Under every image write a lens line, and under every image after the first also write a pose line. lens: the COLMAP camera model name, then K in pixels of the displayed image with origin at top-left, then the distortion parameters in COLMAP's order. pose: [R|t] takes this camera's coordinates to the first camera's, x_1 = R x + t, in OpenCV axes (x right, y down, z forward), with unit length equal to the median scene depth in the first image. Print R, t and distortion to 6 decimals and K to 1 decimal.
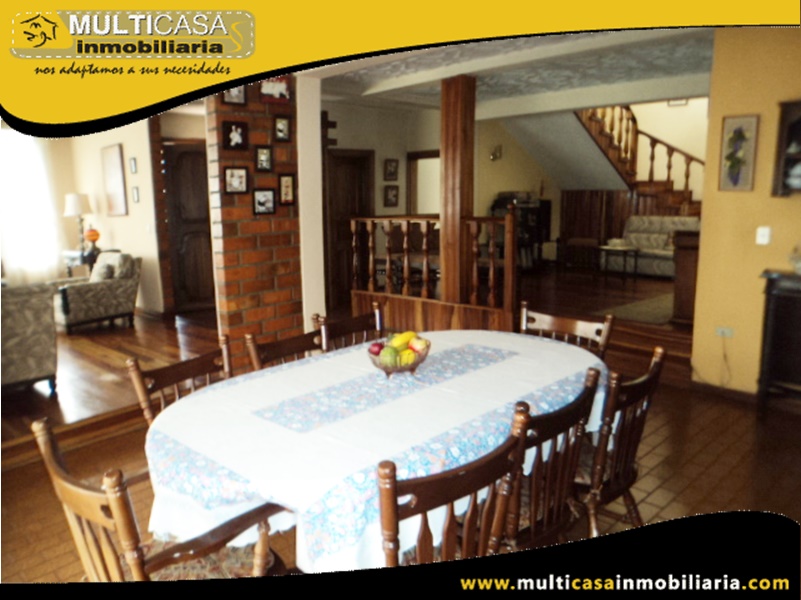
lens RADIAL K [[530.4, 0, 400.5], [0, 530.4, 300.0], [0, 0, 1]] dist [-0.042544, 0.000923]
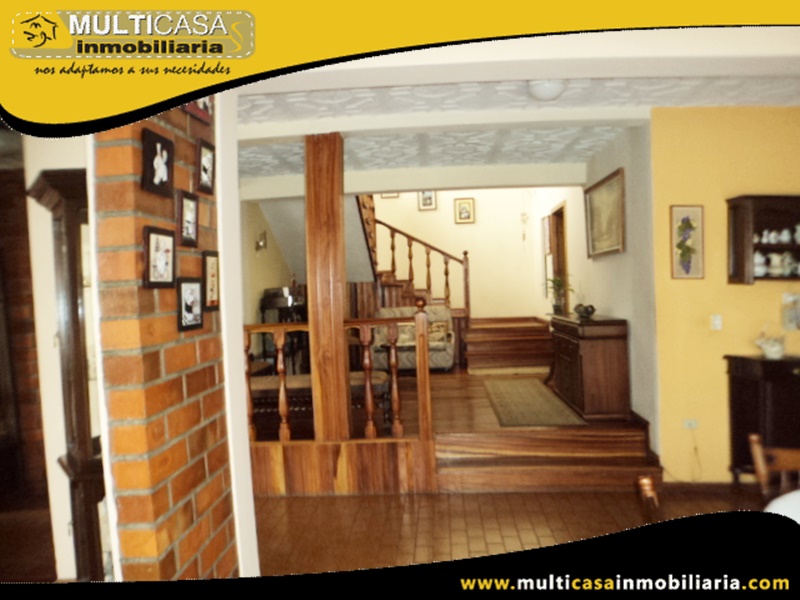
lens RADIAL K [[574.2, 0, 400.0], [0, 574.2, 300.0], [0, 0, 1]] dist [-0.088078, 0.000763]
pose [[0.788794, -0.023665, 0.614202, -0.410446], [0.130328, 0.982977, -0.129501, -0.095835], [-0.600682, 0.182197, 0.778451, 0.466426]]
